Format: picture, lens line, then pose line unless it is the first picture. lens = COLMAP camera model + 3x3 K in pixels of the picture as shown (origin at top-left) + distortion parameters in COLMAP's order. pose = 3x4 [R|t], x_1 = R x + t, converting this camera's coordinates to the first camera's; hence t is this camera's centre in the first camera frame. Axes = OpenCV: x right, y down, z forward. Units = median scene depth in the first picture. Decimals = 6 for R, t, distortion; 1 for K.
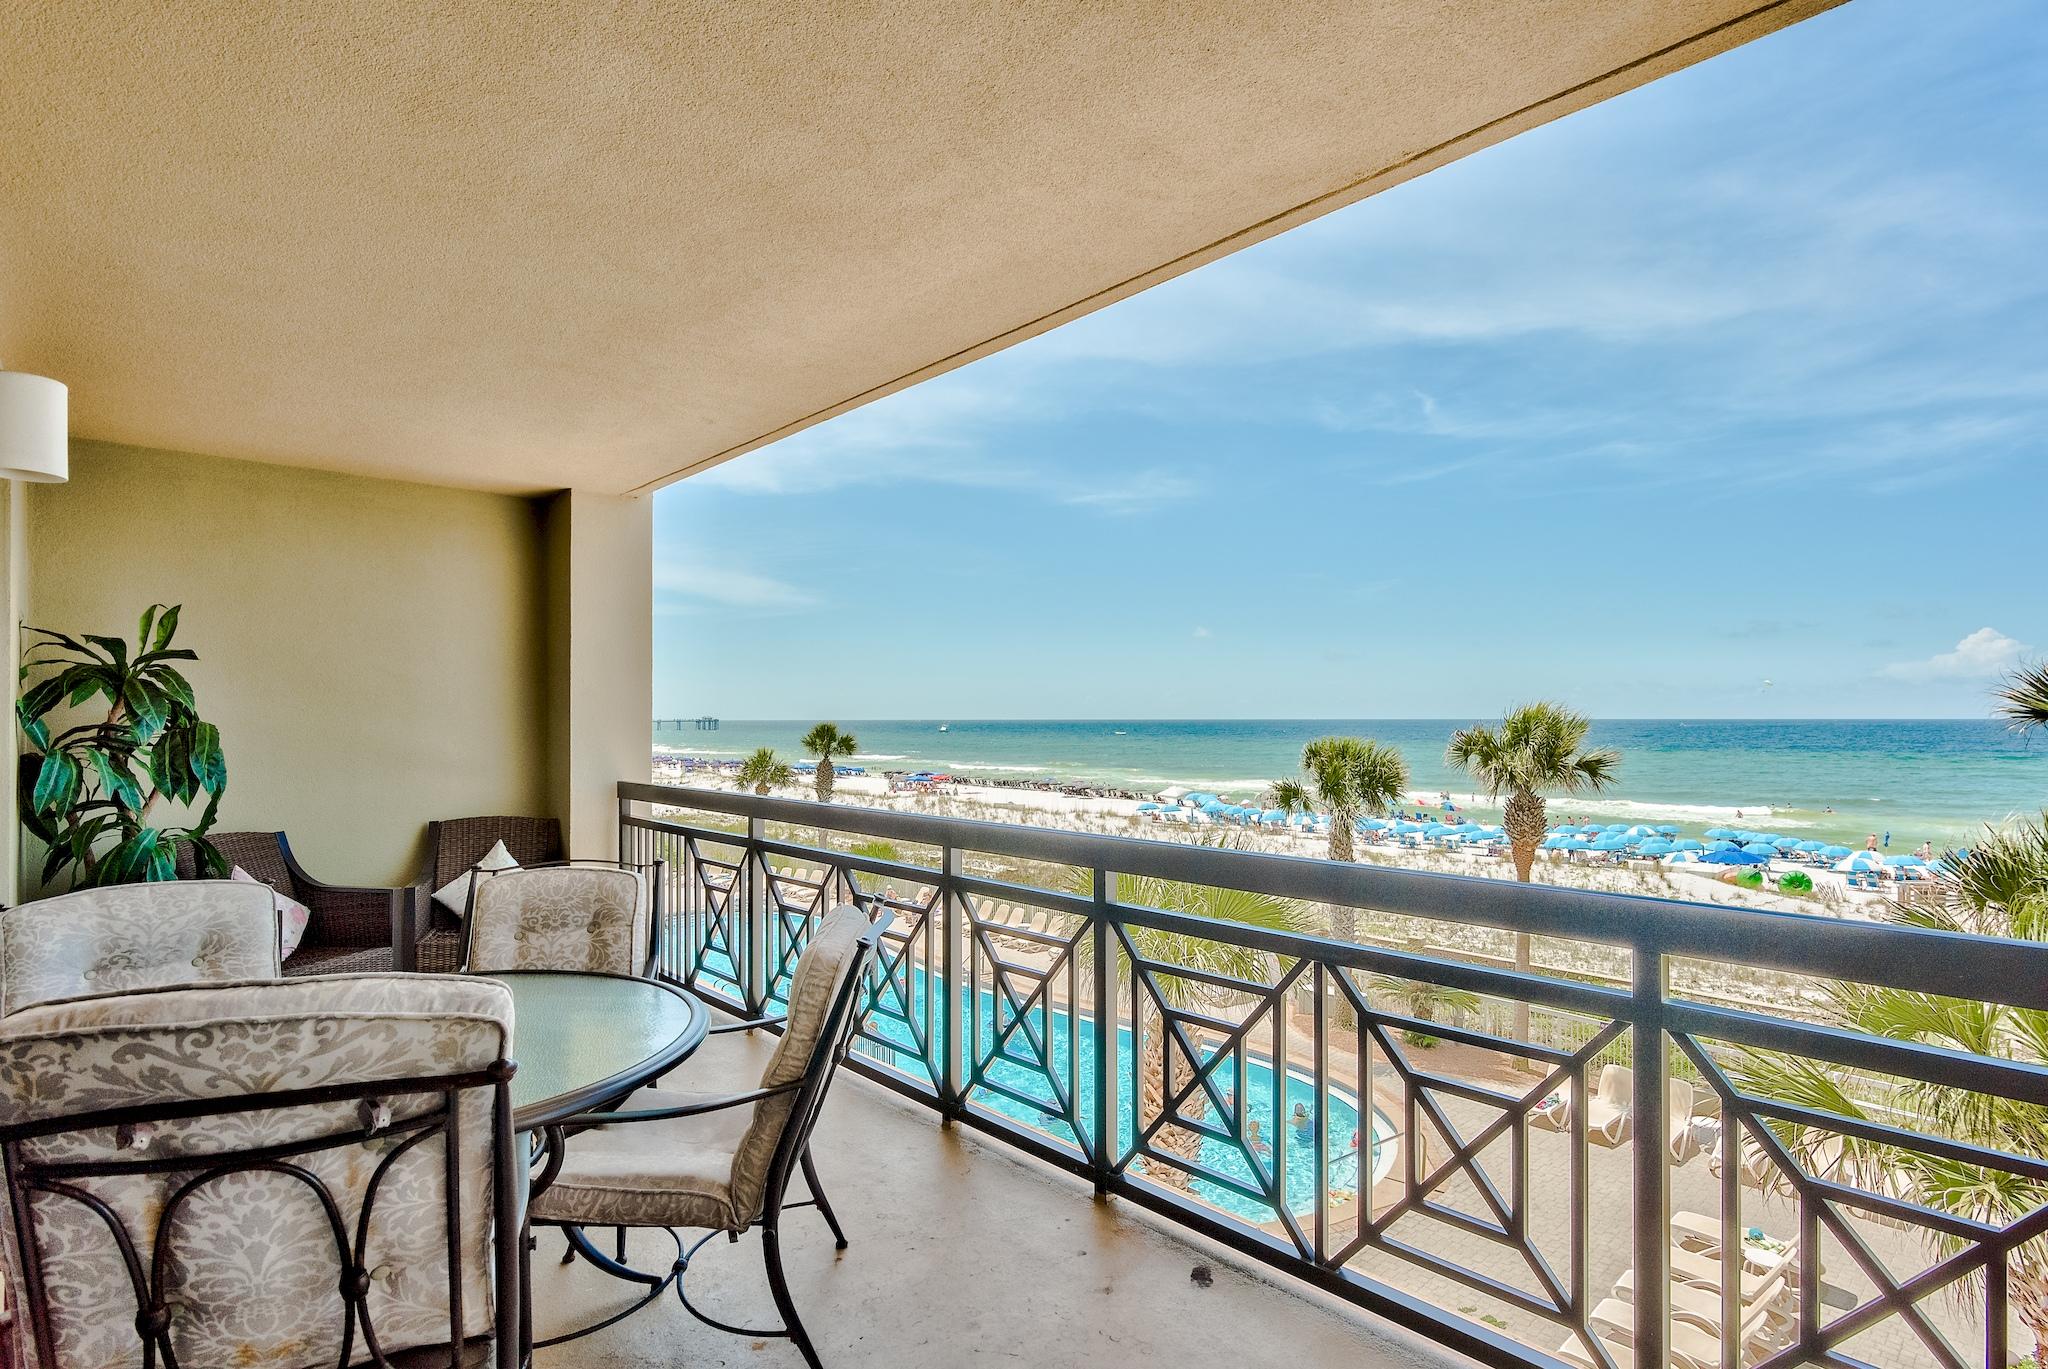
lens RADIAL K [[1000.7, 0, 1035.3], [0, 1000.7, 704.2], [0, 0, 1]] dist [-0.001470, 0.000149]
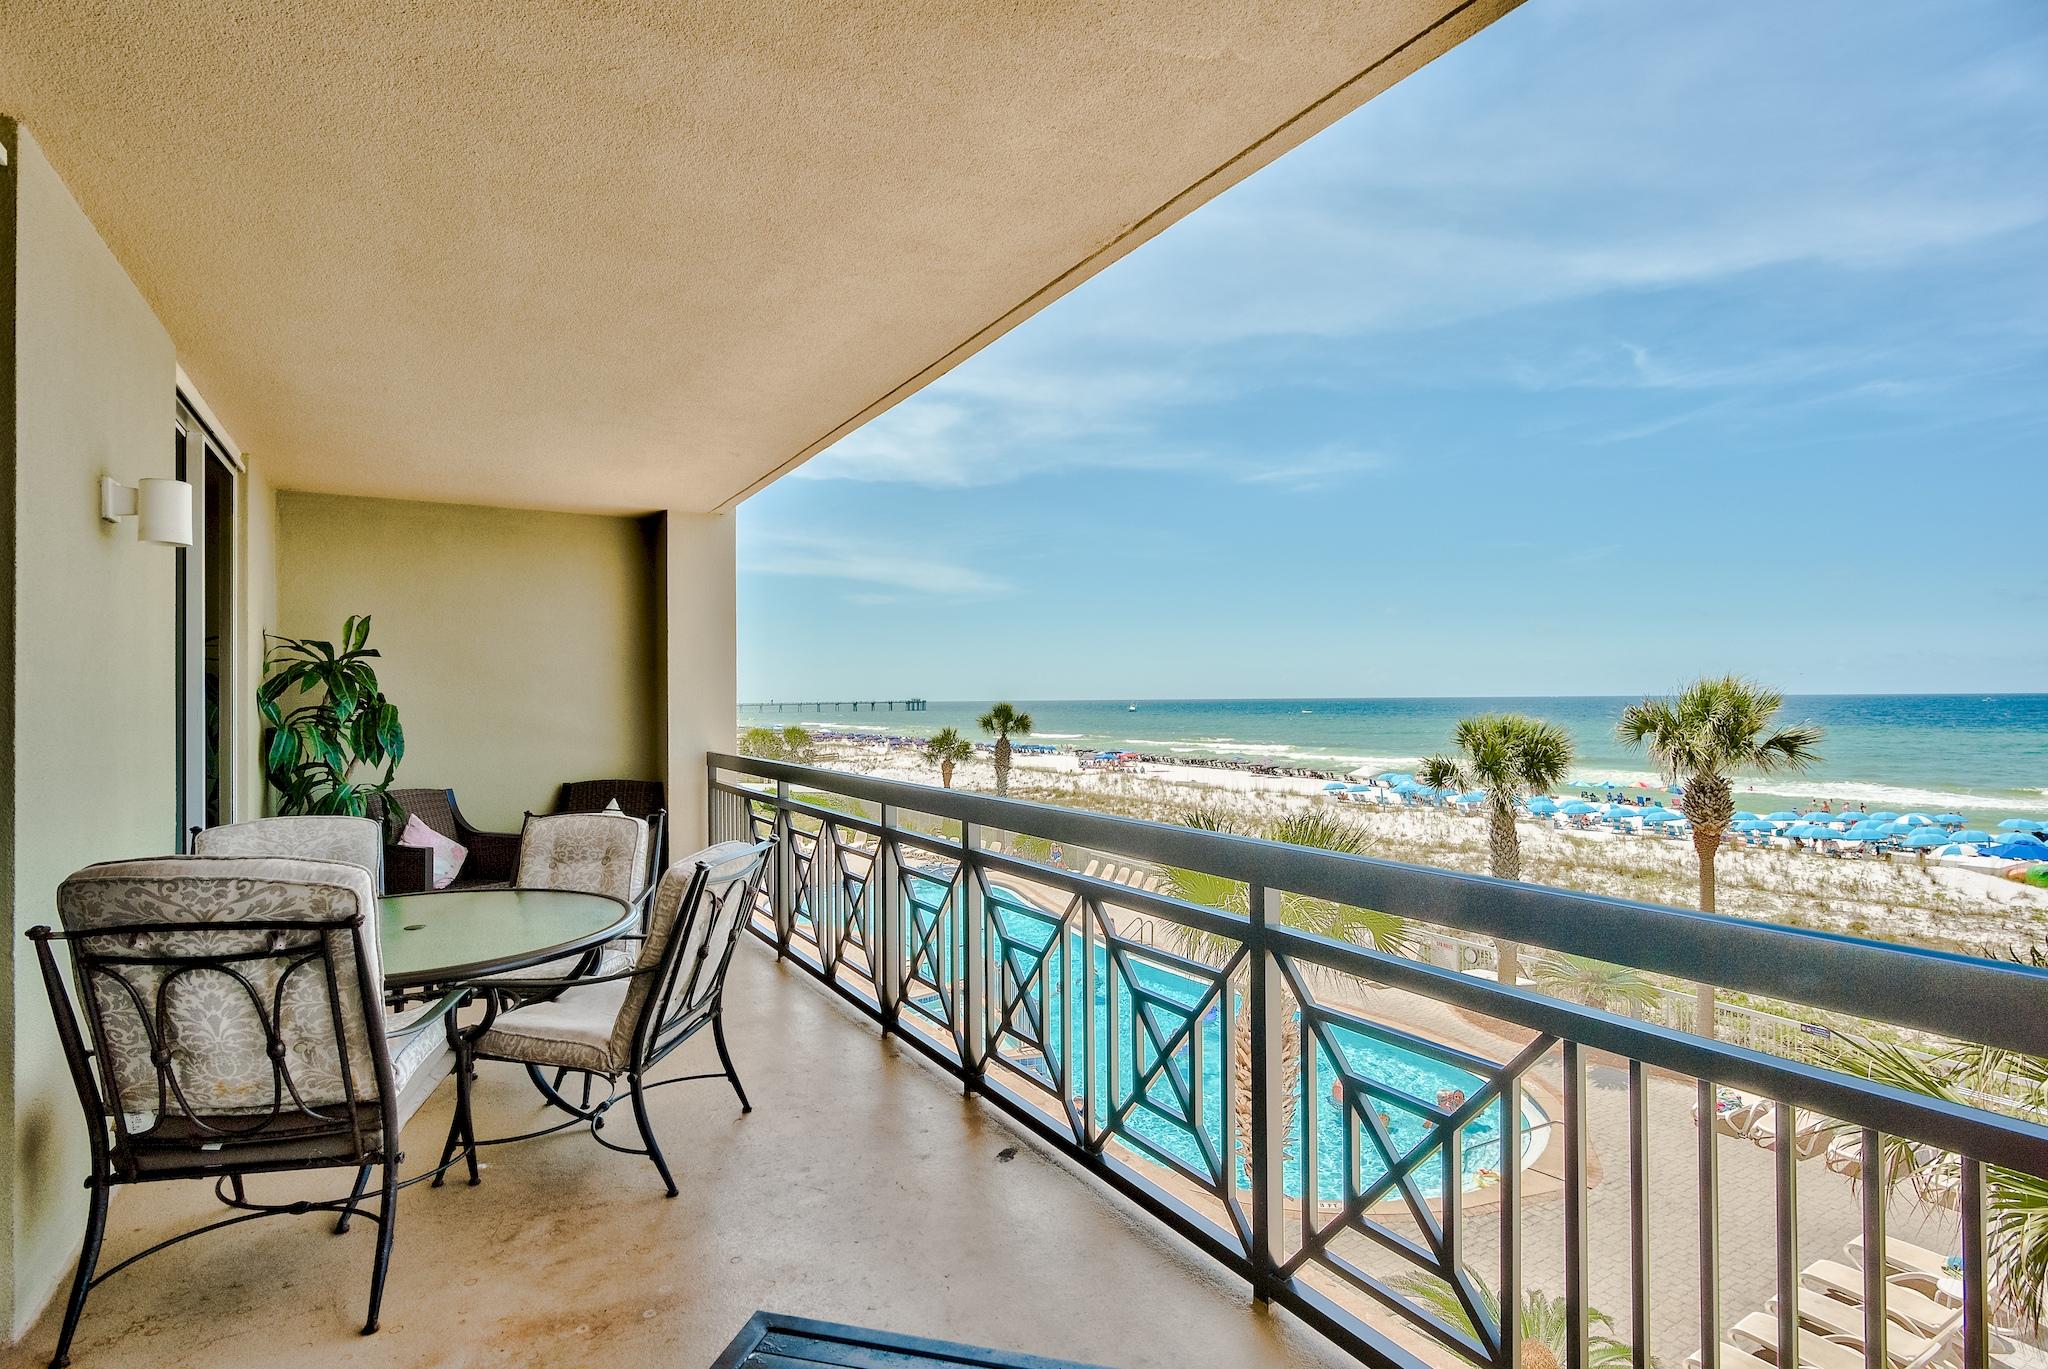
lens RADIAL K [[978.9, 0, 1024.0], [0, 978.9, 684.5], [0, 0, 1]] dist [0.001292, -0.000465]
pose [[0.979099, -0.010417, -0.203116, 0.252930], [0.010455, 0.999945, -0.000885, 0.002234], [0.203114, -0.001257, 0.979154, -0.091249]]
